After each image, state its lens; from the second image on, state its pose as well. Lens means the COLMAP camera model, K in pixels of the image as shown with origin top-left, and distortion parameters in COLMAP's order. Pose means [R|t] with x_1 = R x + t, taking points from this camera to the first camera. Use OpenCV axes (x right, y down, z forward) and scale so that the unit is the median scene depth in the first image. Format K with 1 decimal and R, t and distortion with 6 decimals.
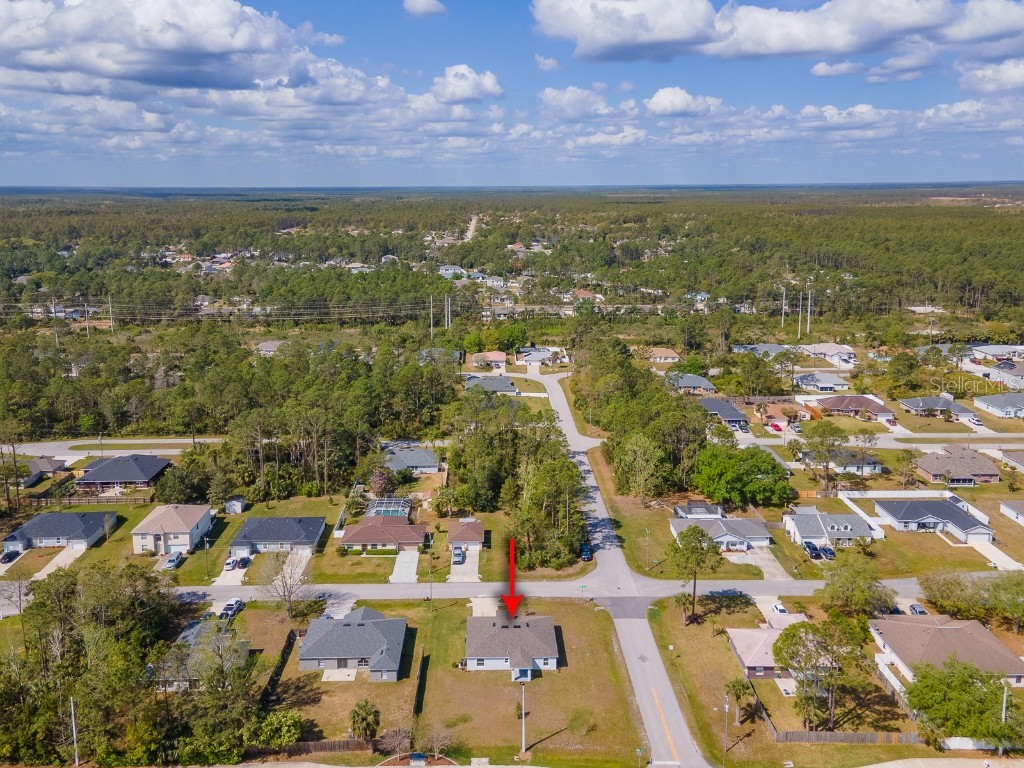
lens RADIAL K [[760.9, 0, 512.0], [0, 760.9, 384.0], [0, 0, 1]] dist [0.045800, 0.001323]
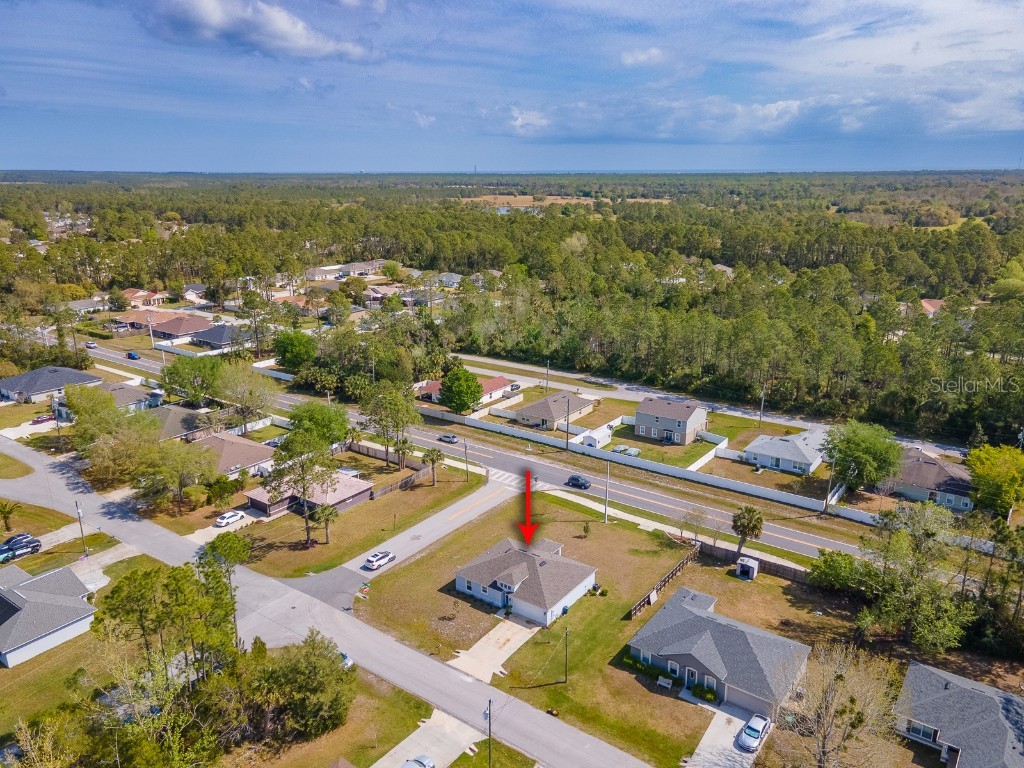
lens RADIAL K [[760.9, 0, 512.0], [0, 760.9, 384.0], [0, 0, 1]] dist [0.045800, 0.001323]
pose [[-0.790457, -0.161094, 0.590954, -0.334728], [0.168833, 0.870117, 0.463025, -0.156501], [-0.588790, 0.465774, -0.660592, 1.145937]]
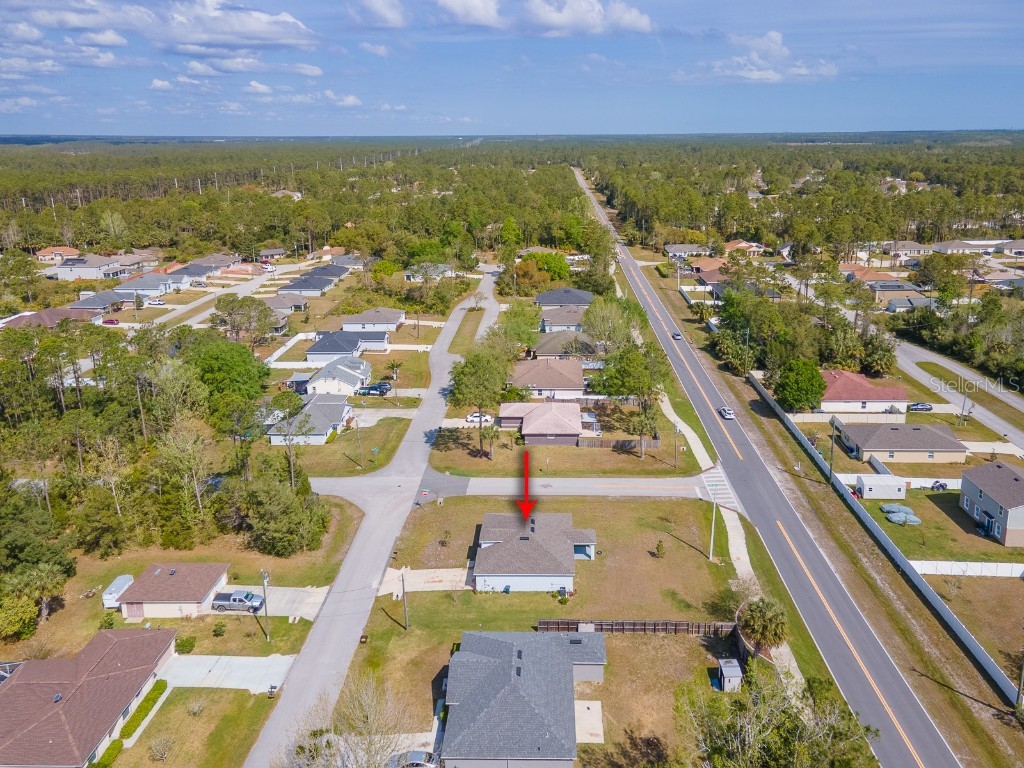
lens RADIAL K [[760.9, 0, 512.0], [0, 760.9, 384.0], [0, 0, 1]] dist [0.045800, 0.001323]
pose [[0.065662, -0.309905, 0.948498, -0.525976], [0.270946, 0.920374, 0.281959, -0.018609], [-0.960352, 0.238478, 0.144401, 0.696442]]
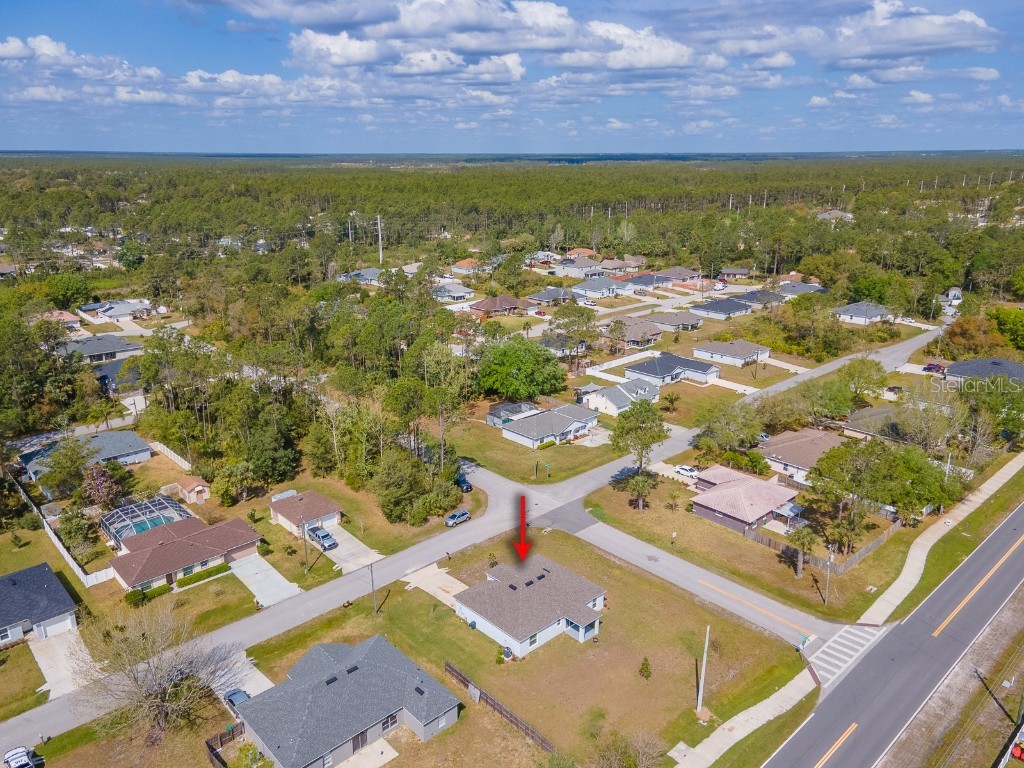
lens RADIAL K [[702.1, 0, 494.9], [0, 702.1, 435.7], [0, 0, 1]] dist [0.043359, 0.001216]
pose [[0.756690, -0.241506, 0.607531, -0.318668], [0.169862, 0.969981, 0.174021, 0.049137], [-0.631321, -0.028483, 0.774998, 0.404953]]
